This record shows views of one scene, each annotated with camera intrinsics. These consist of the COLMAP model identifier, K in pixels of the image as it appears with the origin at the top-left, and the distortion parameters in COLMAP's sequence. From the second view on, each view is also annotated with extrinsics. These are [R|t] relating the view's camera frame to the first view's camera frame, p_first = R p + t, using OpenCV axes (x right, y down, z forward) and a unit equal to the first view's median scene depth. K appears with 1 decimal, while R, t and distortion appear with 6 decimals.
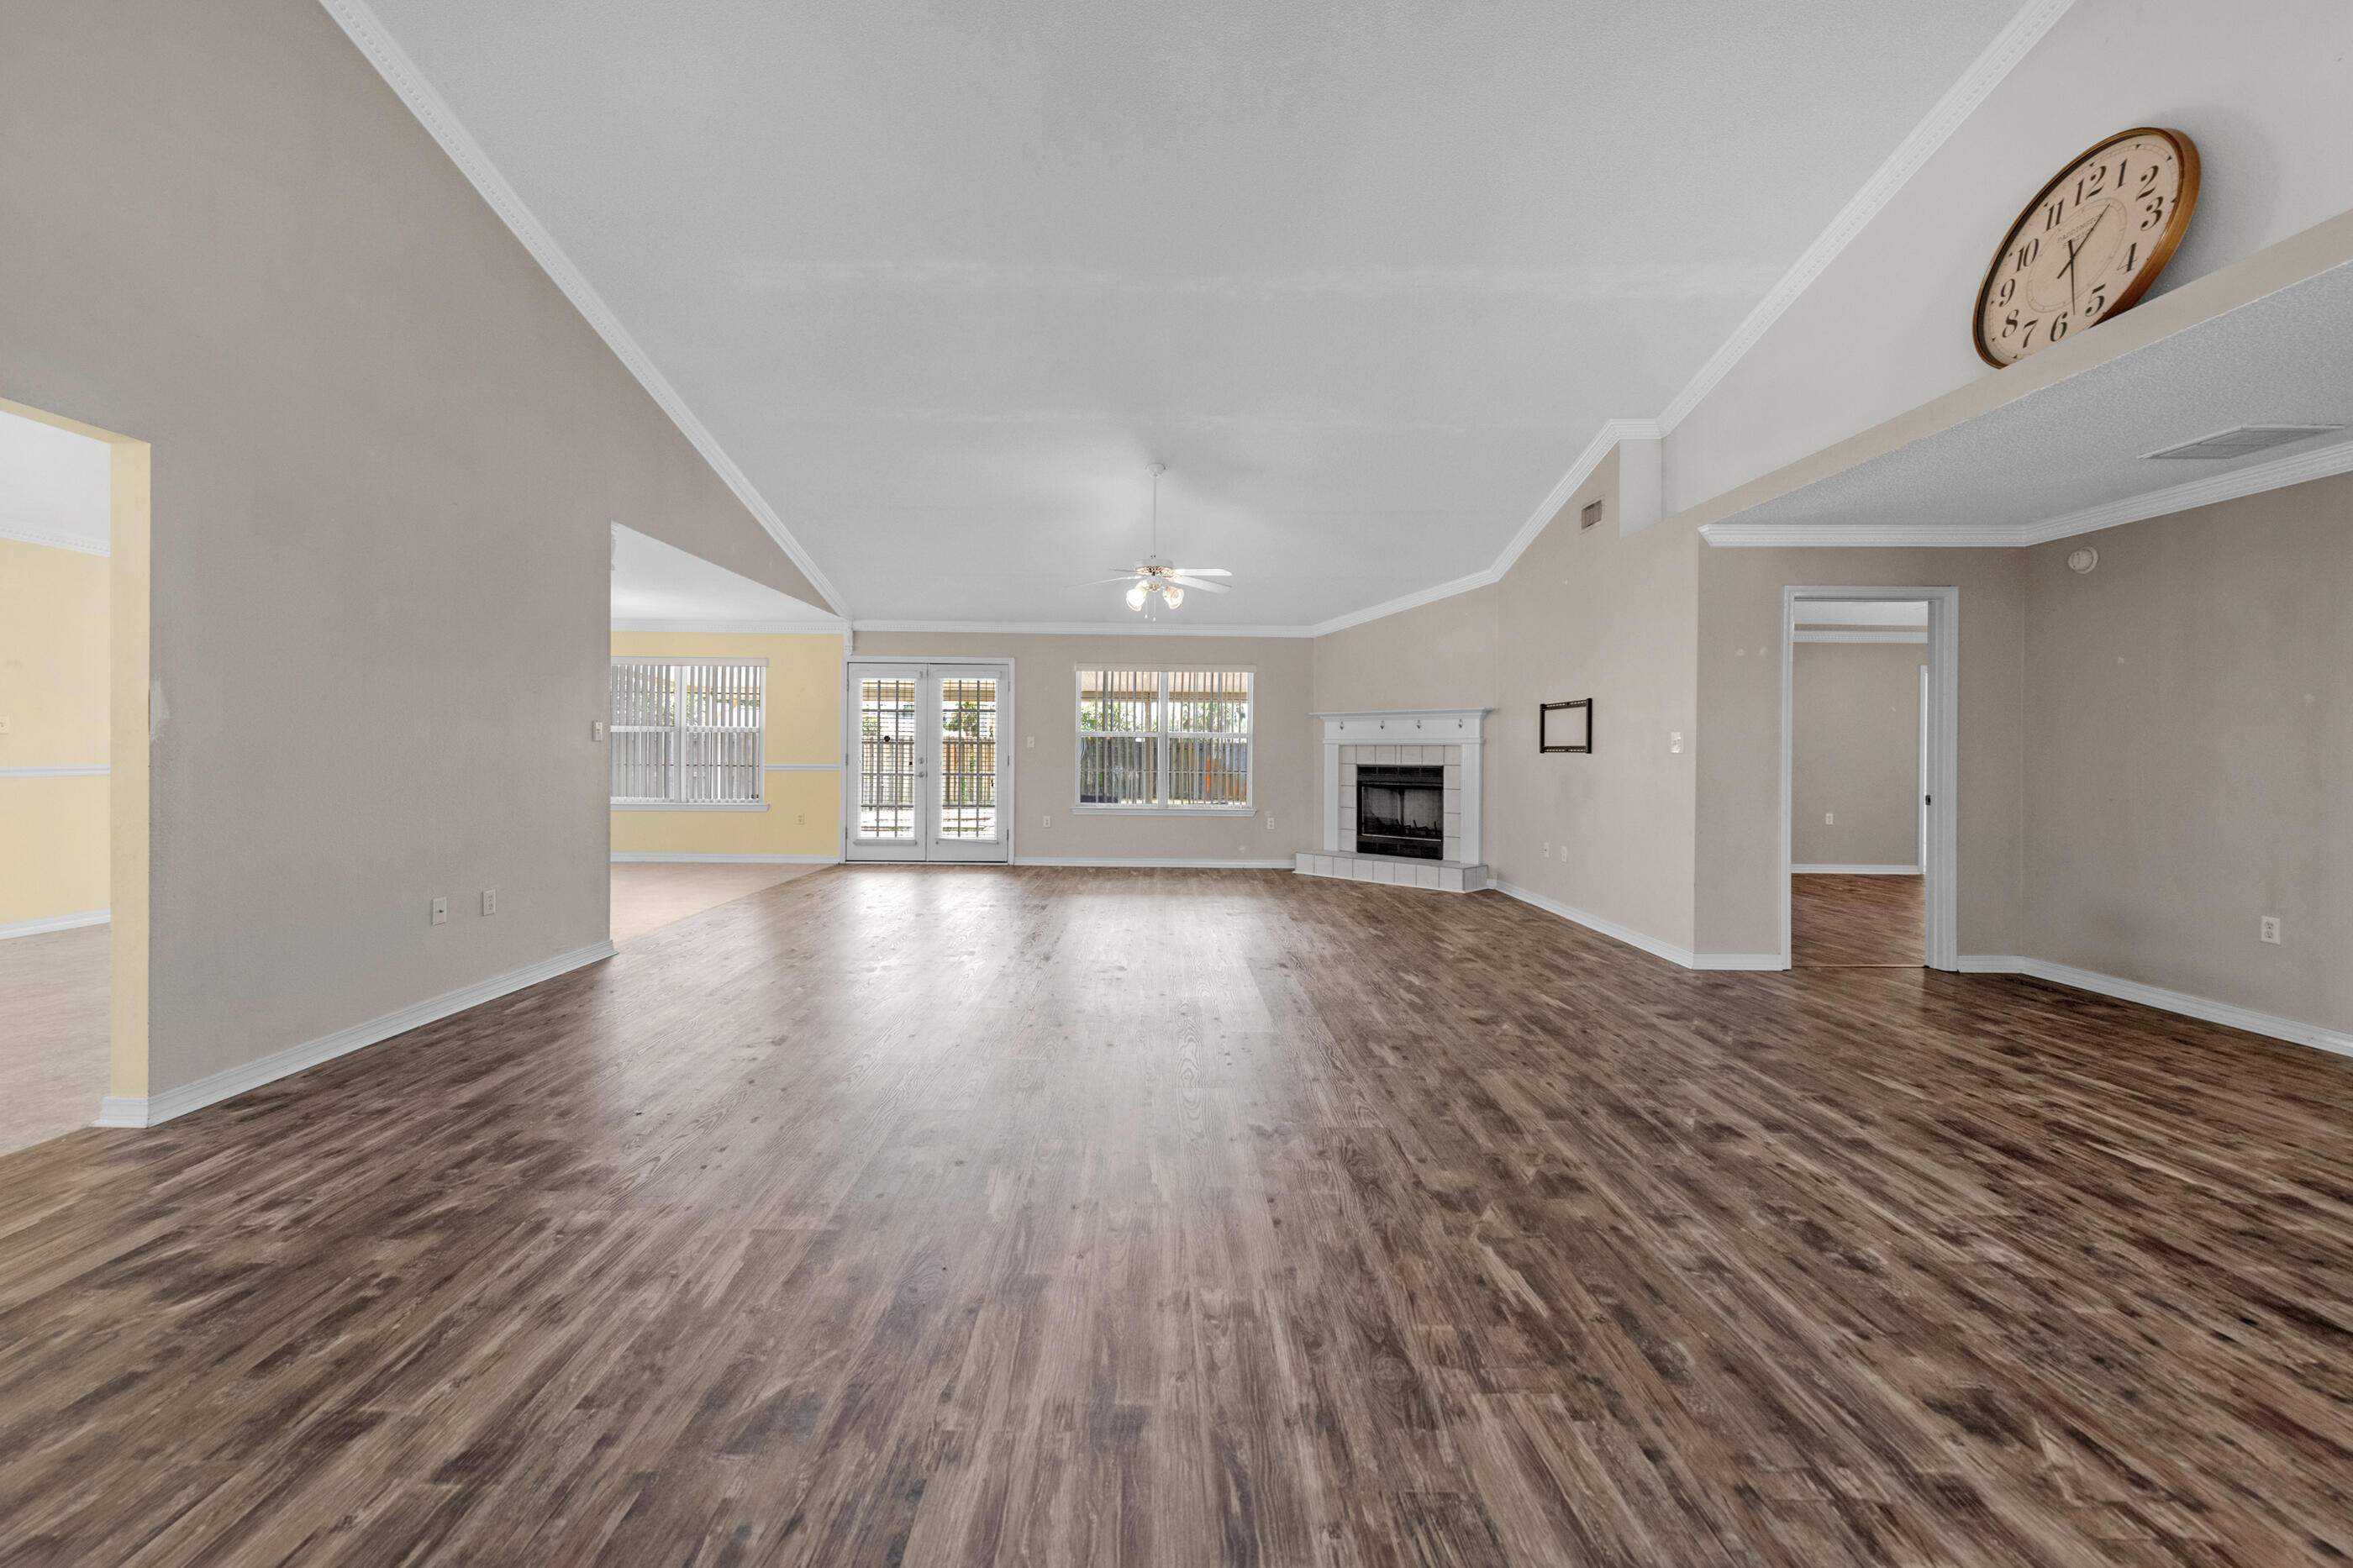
lens RADIAL K [[924.0, 0, 1179.2], [0, 924.0, 757.0], [0, 0, 1]] dist [0.004826, -0.000638]
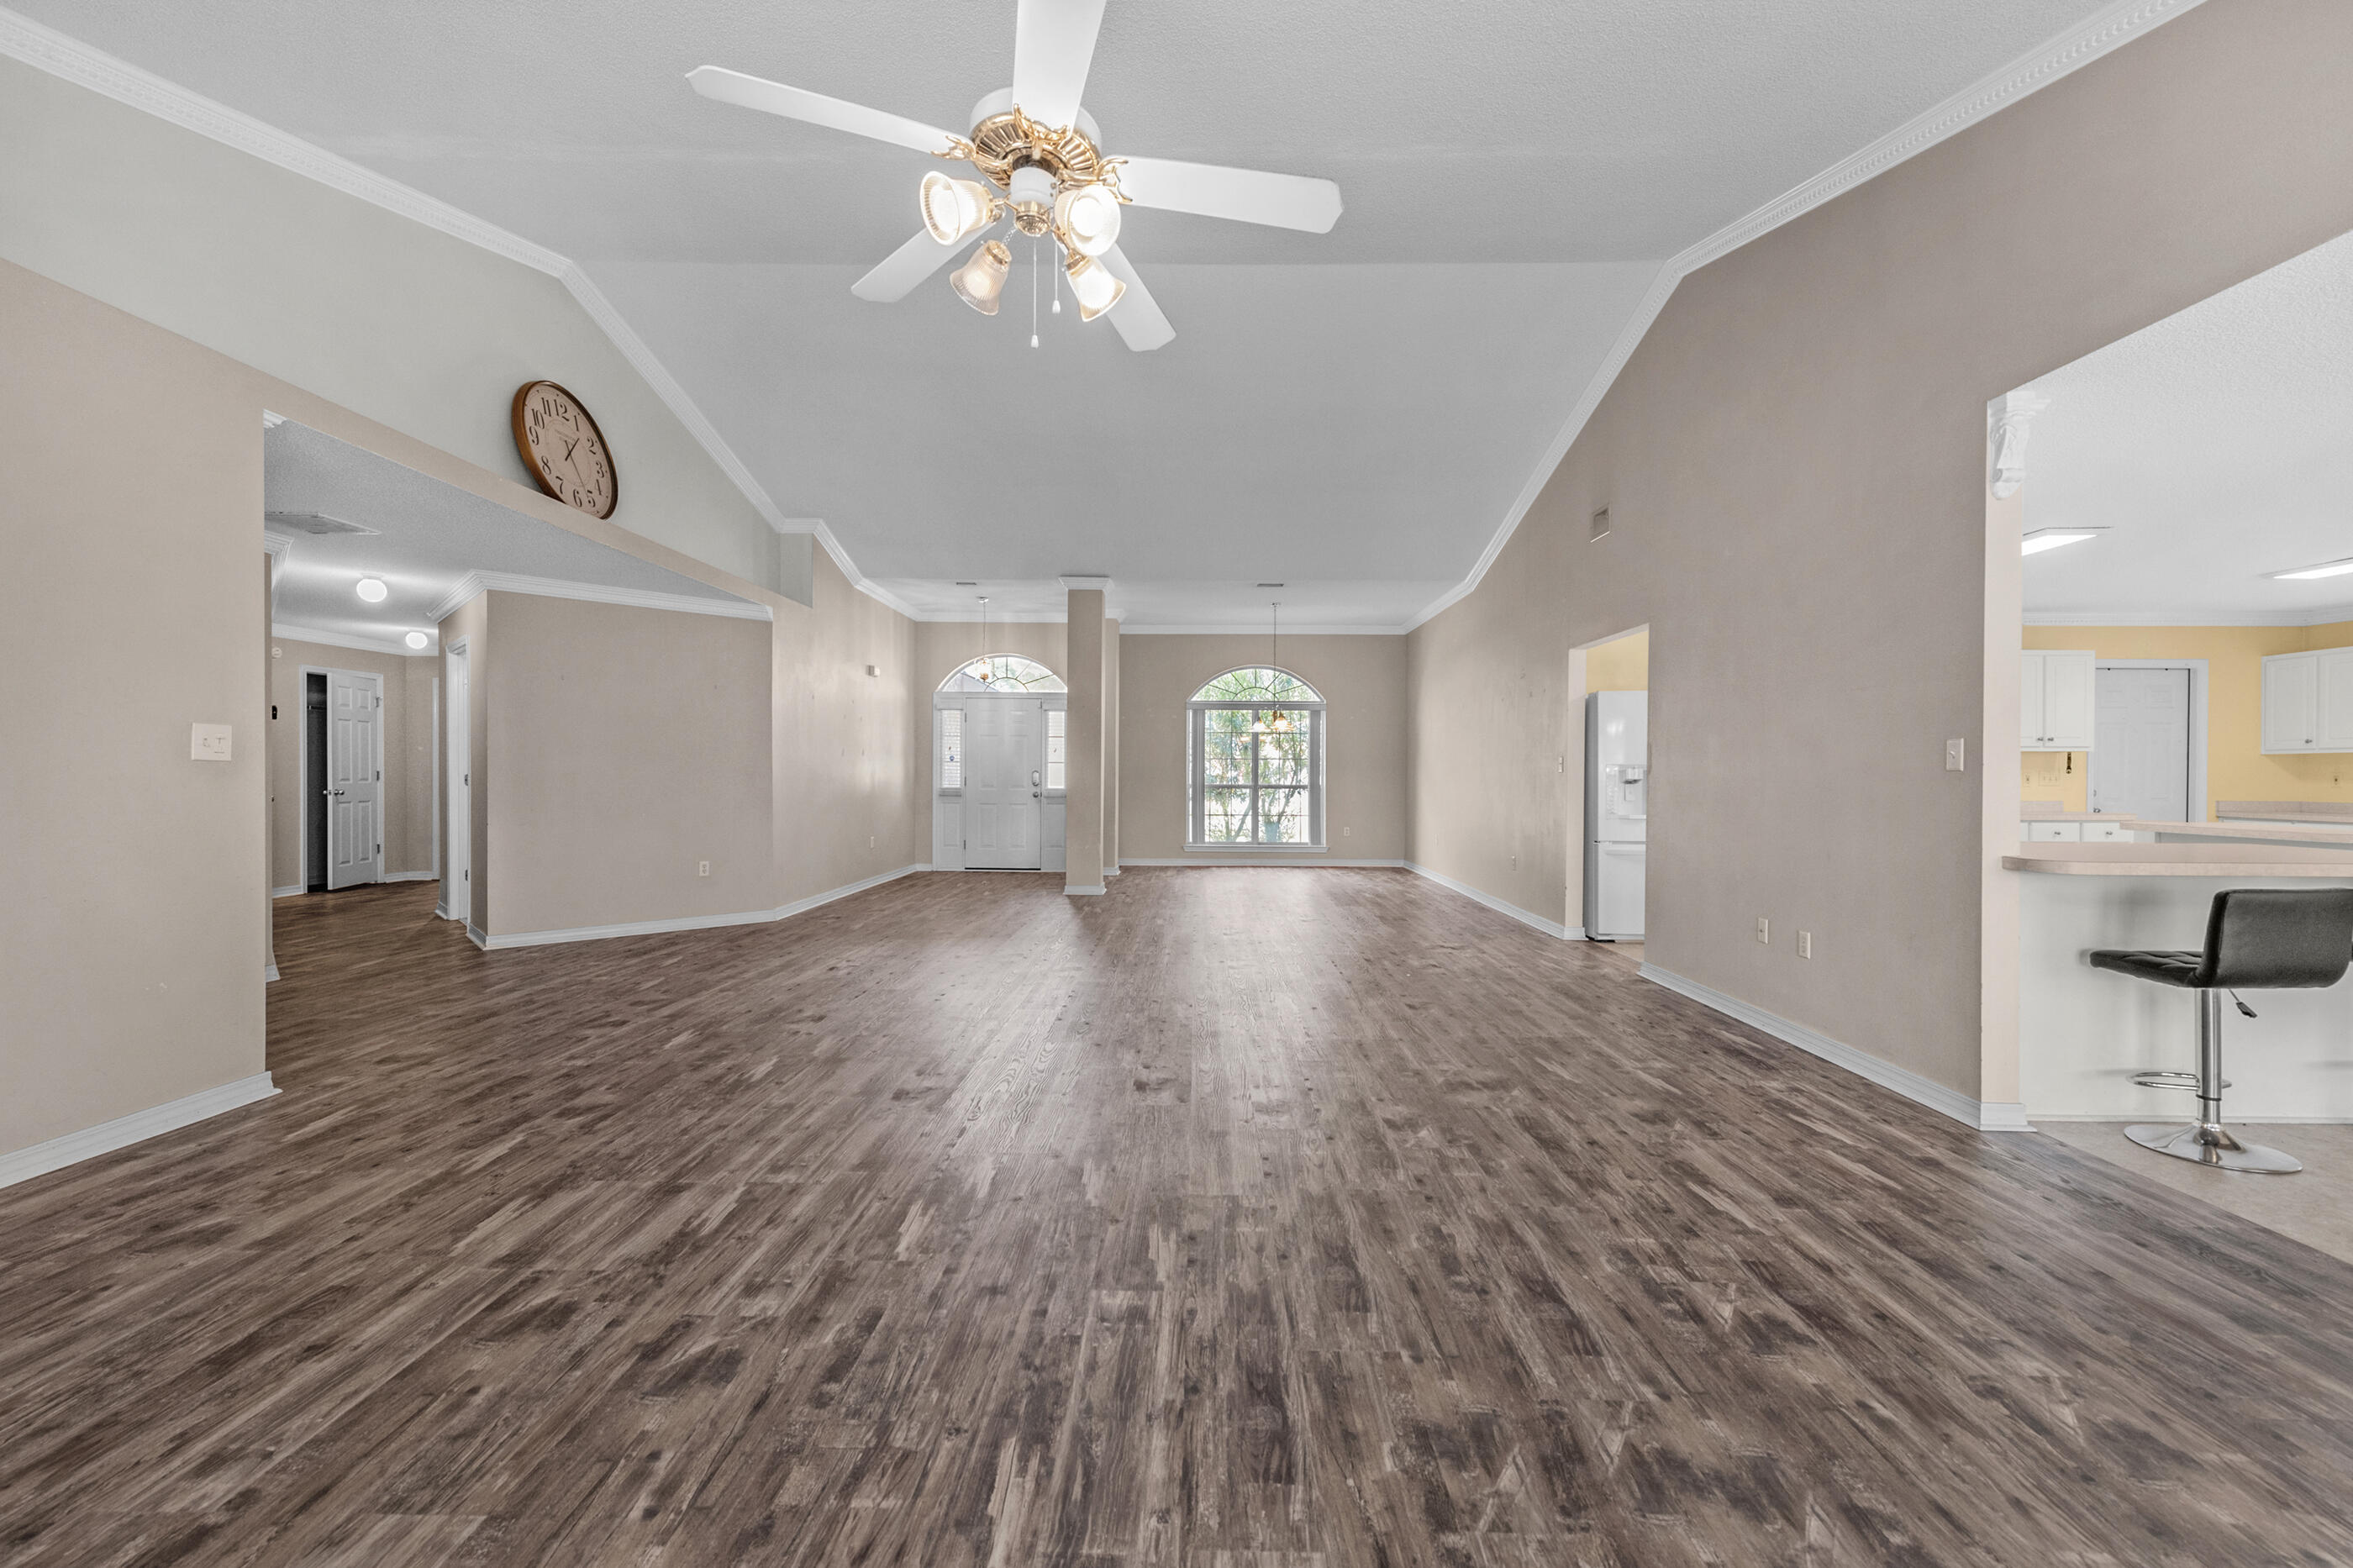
lens RADIAL K [[954.9, 0, 1163.4], [0, 954.9, 782.0], [0, 0, 1]] dist [0.007386, -0.000621]
pose [[-0.997951, -0.015419, 0.062098, -0.194546], [-0.014762, 0.999830, 0.011021, -0.013184], [-0.062258, 0.010082, -0.998009, 3.098637]]
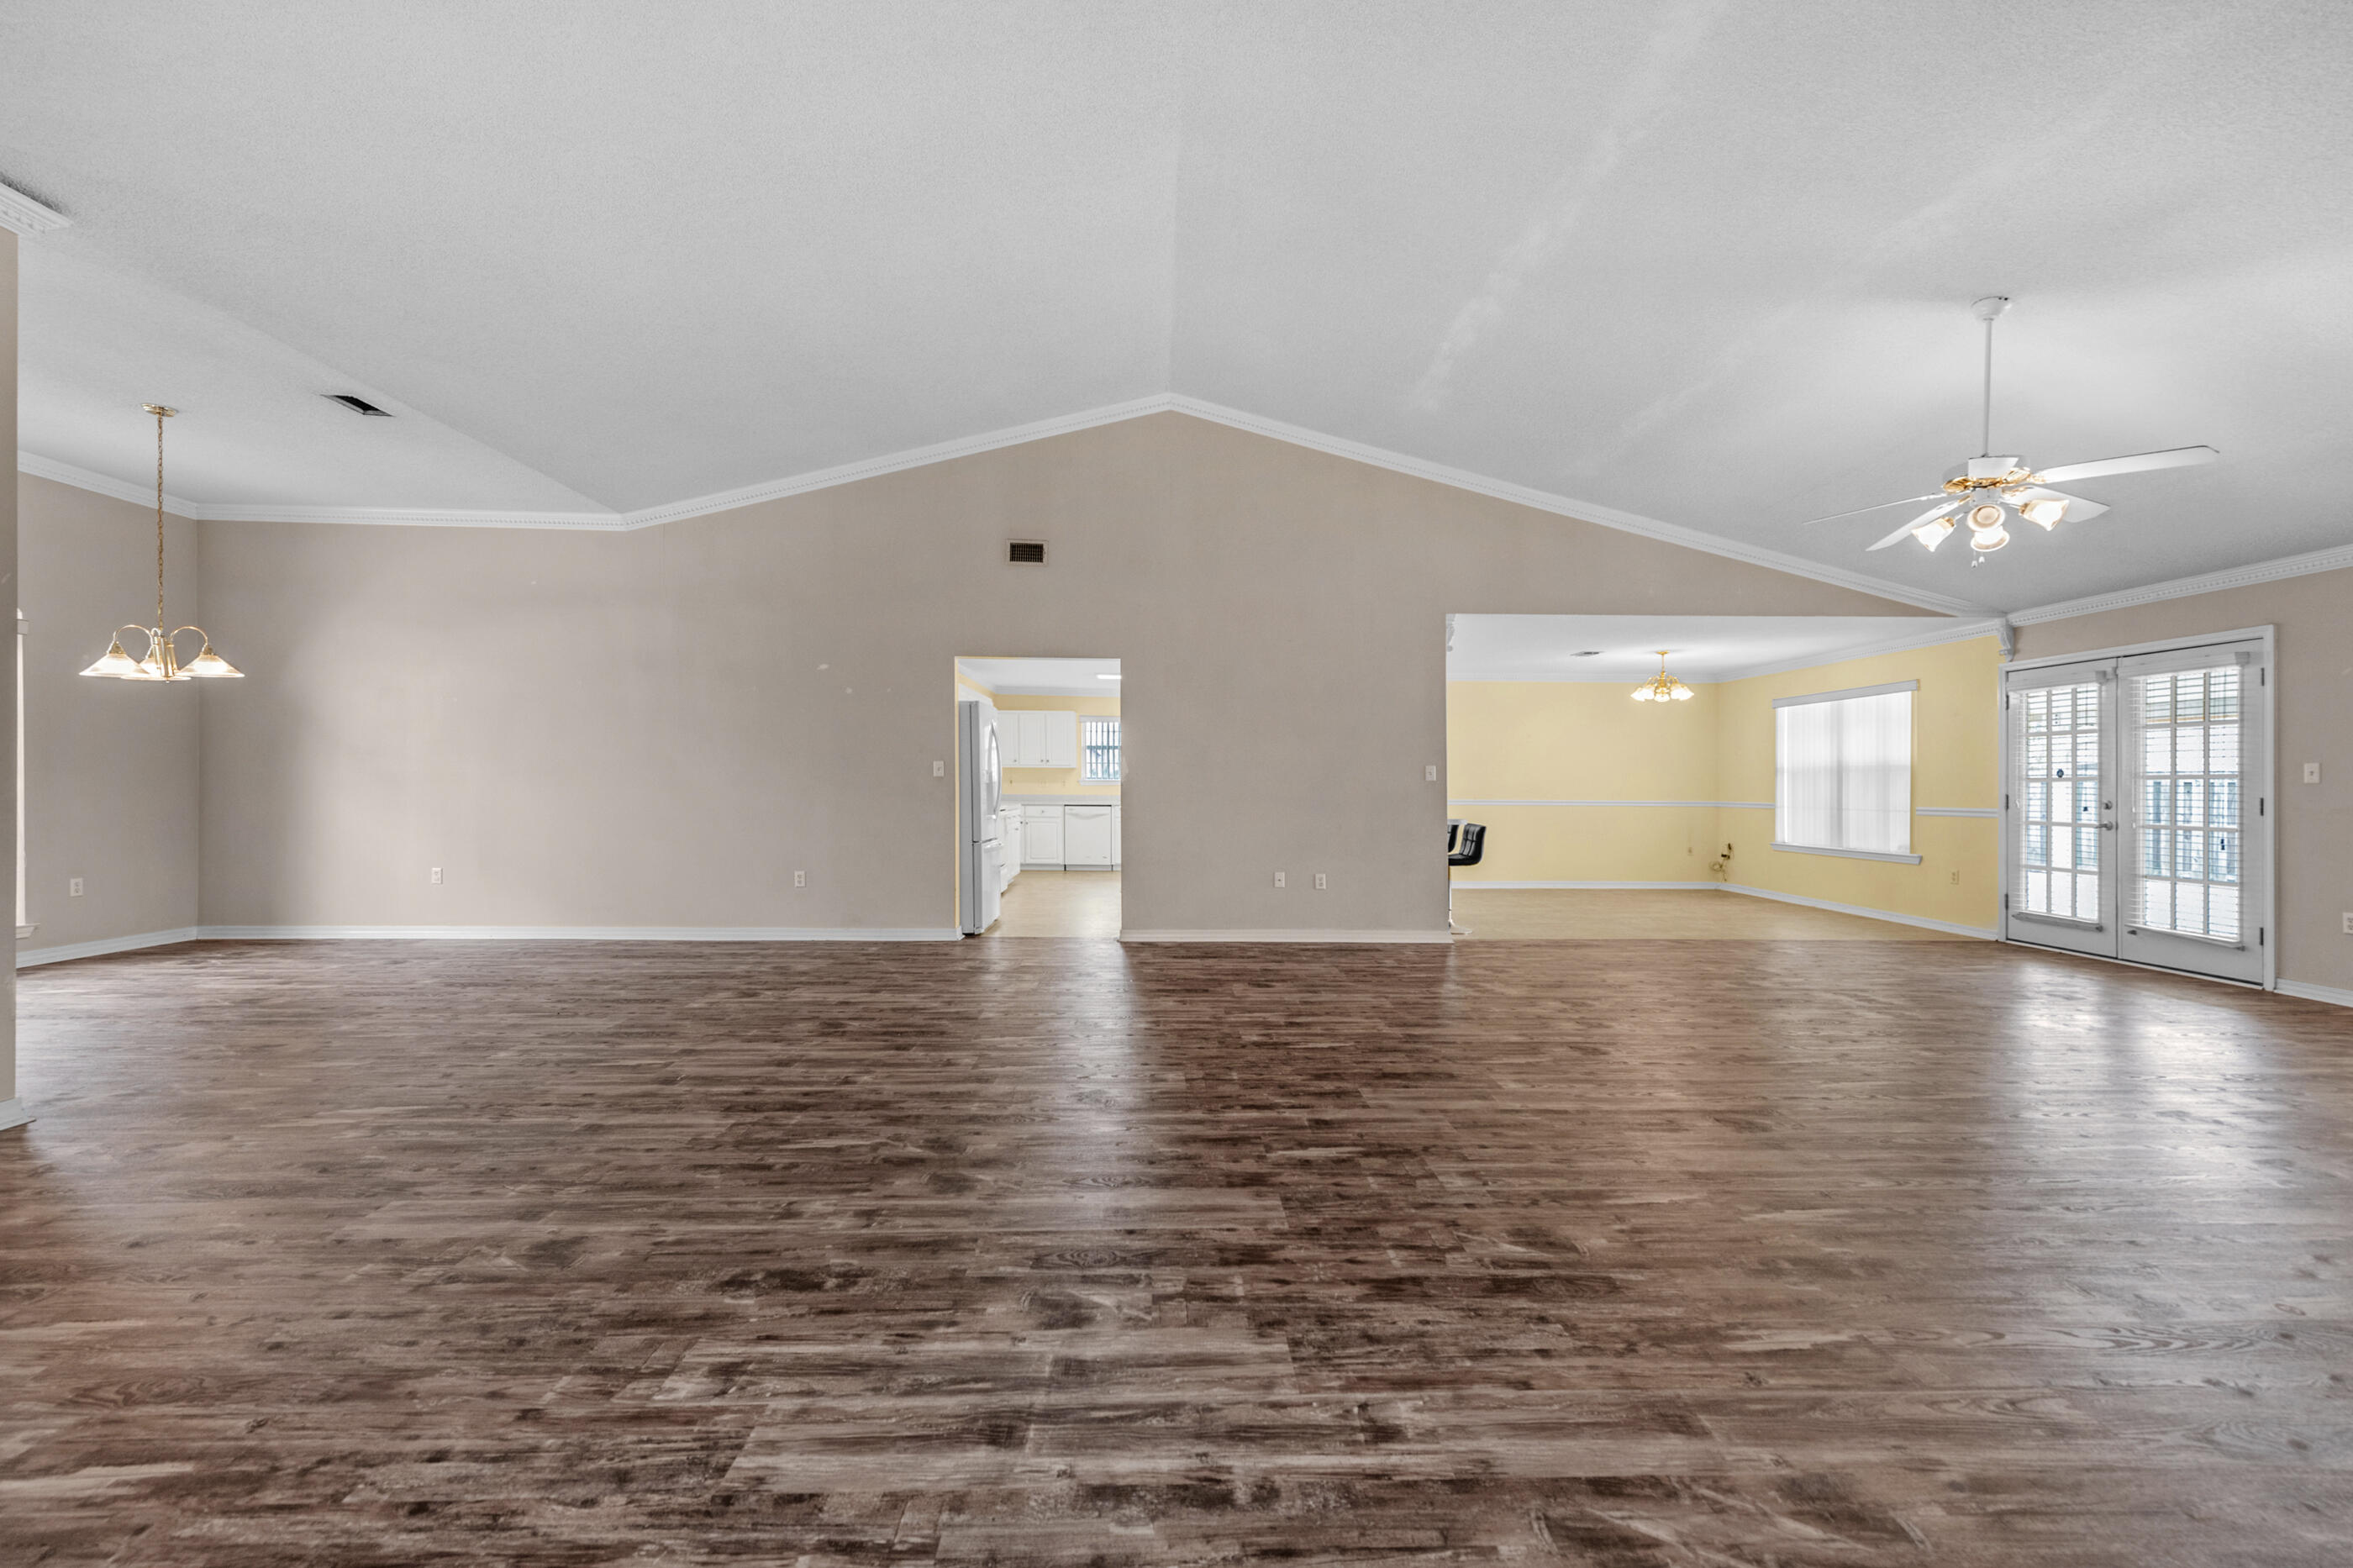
lens RADIAL K [[947.9, 0, 1189.4], [0, 947.9, 784.6], [0, 0, 1]] dist [0.025297, -0.008459]
pose [[0.029485, -0.010586, -0.999509, 1.318028], [-0.011219, 0.999877, -0.010921, 0.013054], [0.999502, 0.011535, 0.029363, 1.074052]]
